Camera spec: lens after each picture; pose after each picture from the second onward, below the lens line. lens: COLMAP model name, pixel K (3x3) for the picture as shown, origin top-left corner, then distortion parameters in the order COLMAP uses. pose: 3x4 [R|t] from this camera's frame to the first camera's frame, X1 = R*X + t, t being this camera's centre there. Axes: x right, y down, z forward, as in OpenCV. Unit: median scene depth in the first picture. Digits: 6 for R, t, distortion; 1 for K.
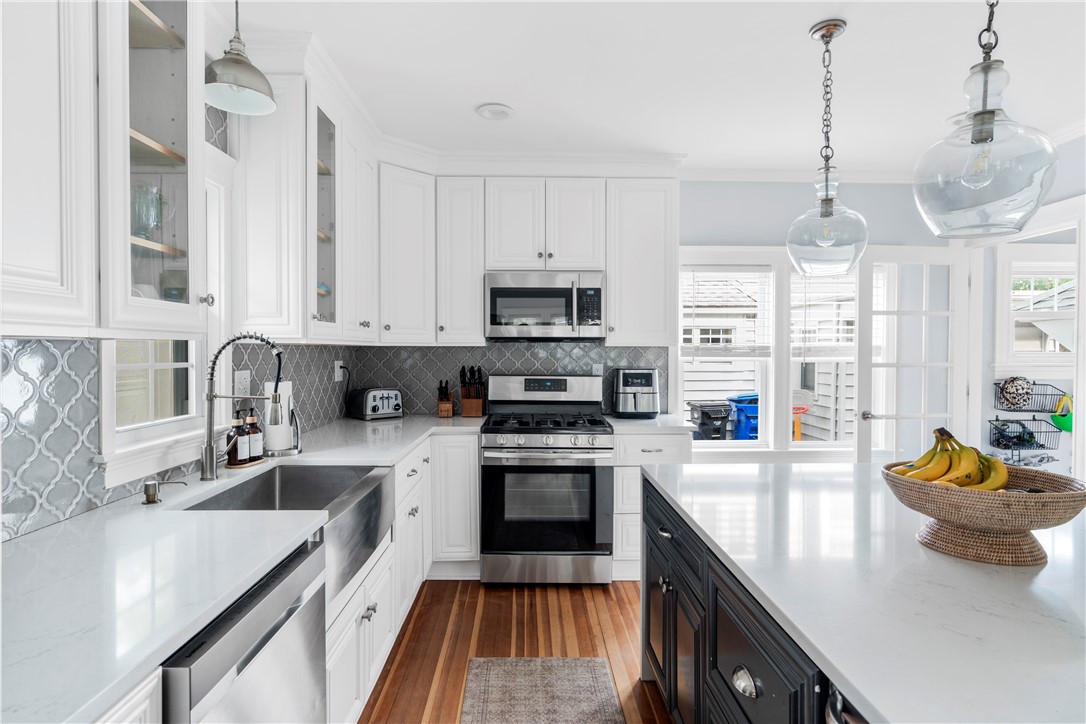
lens RADIAL K [[573.3, 0, 543.9], [0, 573.3, 361.0], [0, 0, 1]] dist [-0.006773, -0.000068]
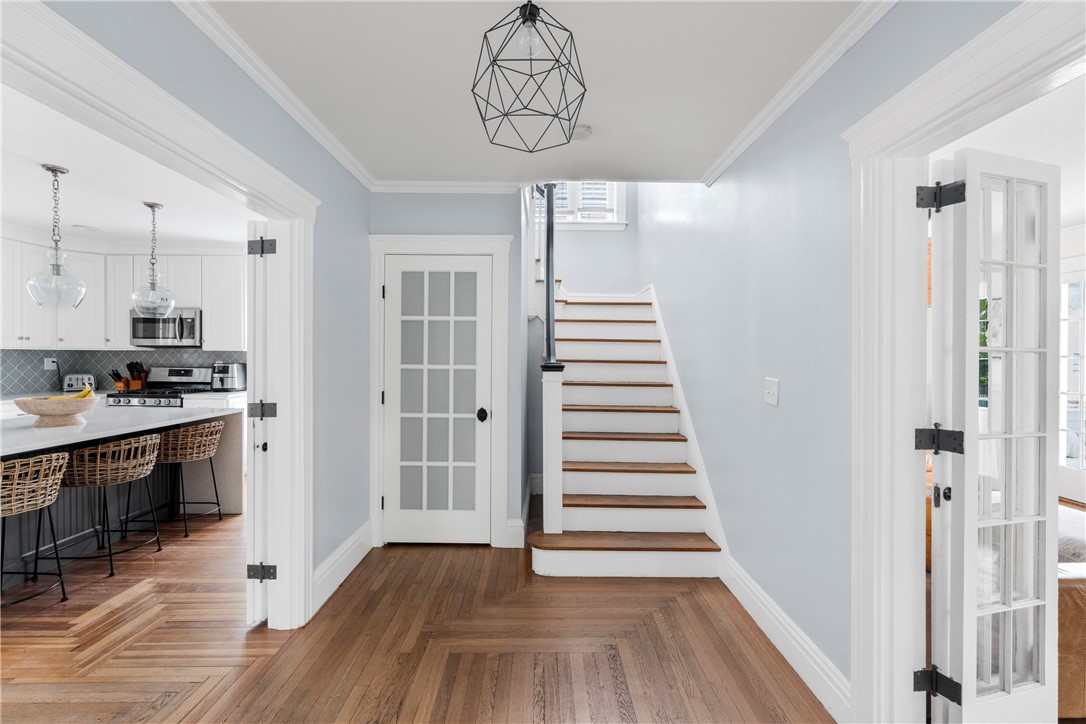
lens RADIAL K [[490.2, 0, 545.1], [0, 490.2, 360.7], [0, 0, 1]] dist [-0.003844, 0.001555]
pose [[0.999870, 0.004198, -0.015556, 1.192697], [-0.004331, 0.999954, -0.008542, 0.013809], [0.015519, 0.008608, 0.999843, -0.494745]]
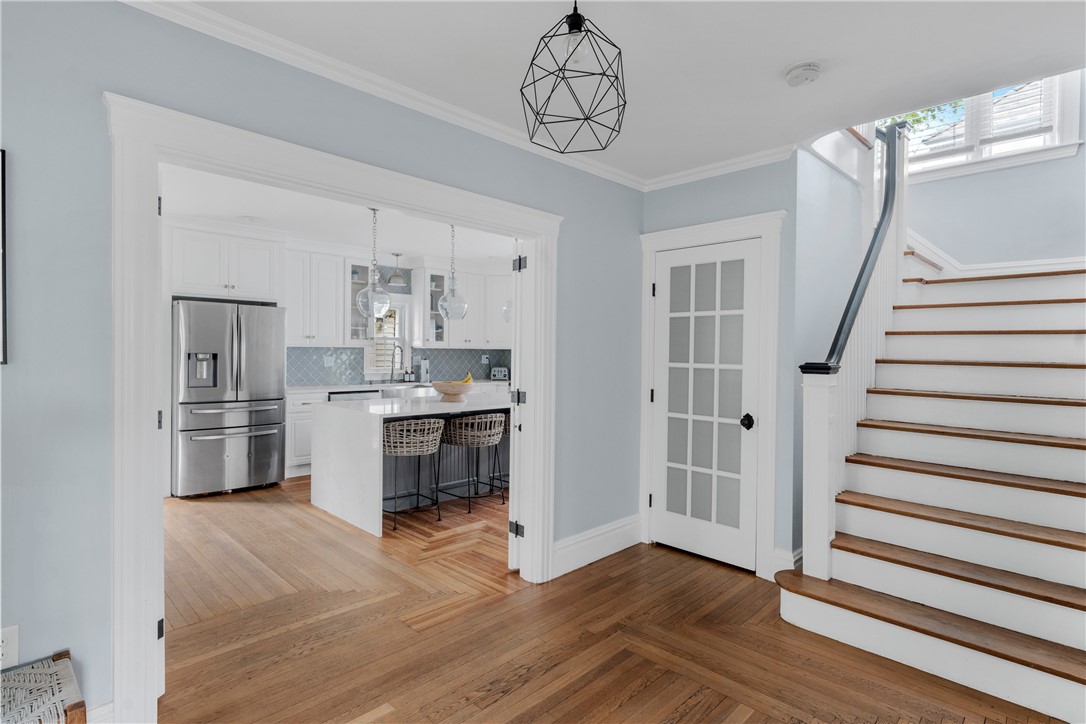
lens RADIAL K [[546.9, 0, 543.9], [0, 546.9, 361.2], [0, 0, 1]] dist [-0.011107, 0.004463]
pose [[0.692536, 0.016683, -0.721191, 1.484186], [-0.021645, 0.999763, 0.002342, 0.014027], [0.721059, 0.013988, 0.692733, -0.434909]]
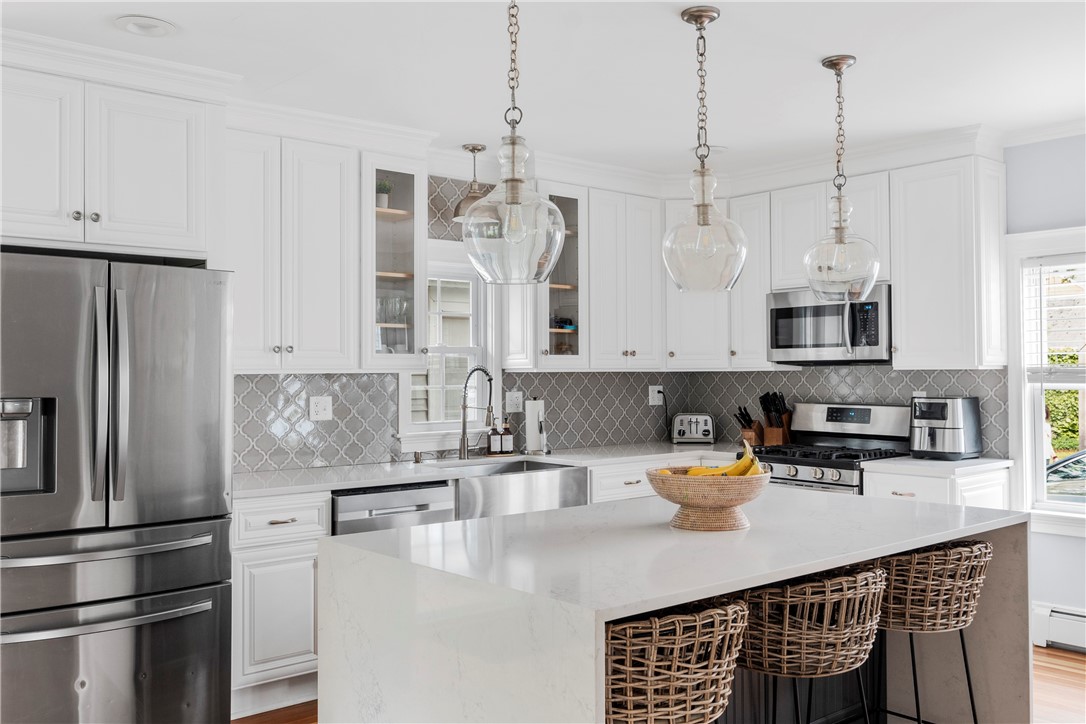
lens RADIAL K [[963.3, 0, 541.2], [0, 963.3, 360.4], [0, 0, 1]] dist [-0.002182, -0.021374]
pose [[0.633366, -0.016118, -0.773685, 0.873421], [-0.007331, 0.999613, -0.026827, 0.002062], [0.773818, 0.022663, 0.633003, -0.287152]]
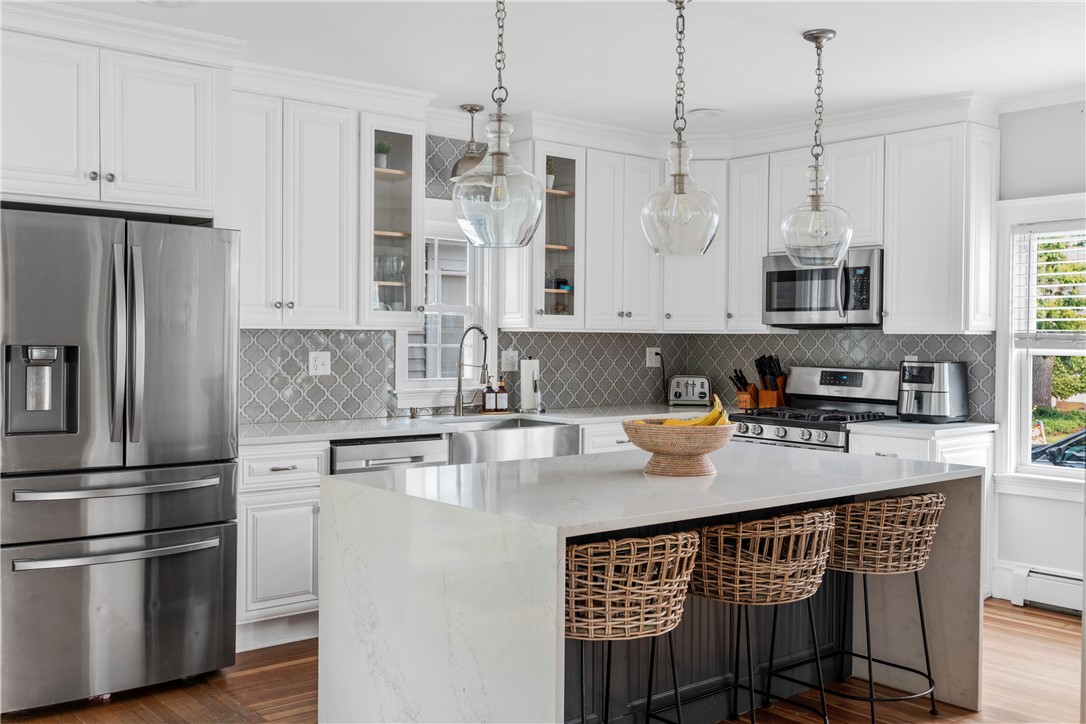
lens RADIAL K [[1053.4, 0, 539.4], [0, 1053.4, 361.9], [0, 0, 1]] dist [0.010357, 0.000000]
pose [[0.623352, 0.020704, -0.781667, 1.013075], [-0.021217, 0.999729, 0.009561, 0.011690], [0.781654, 0.010625, 0.623622, -0.367460]]
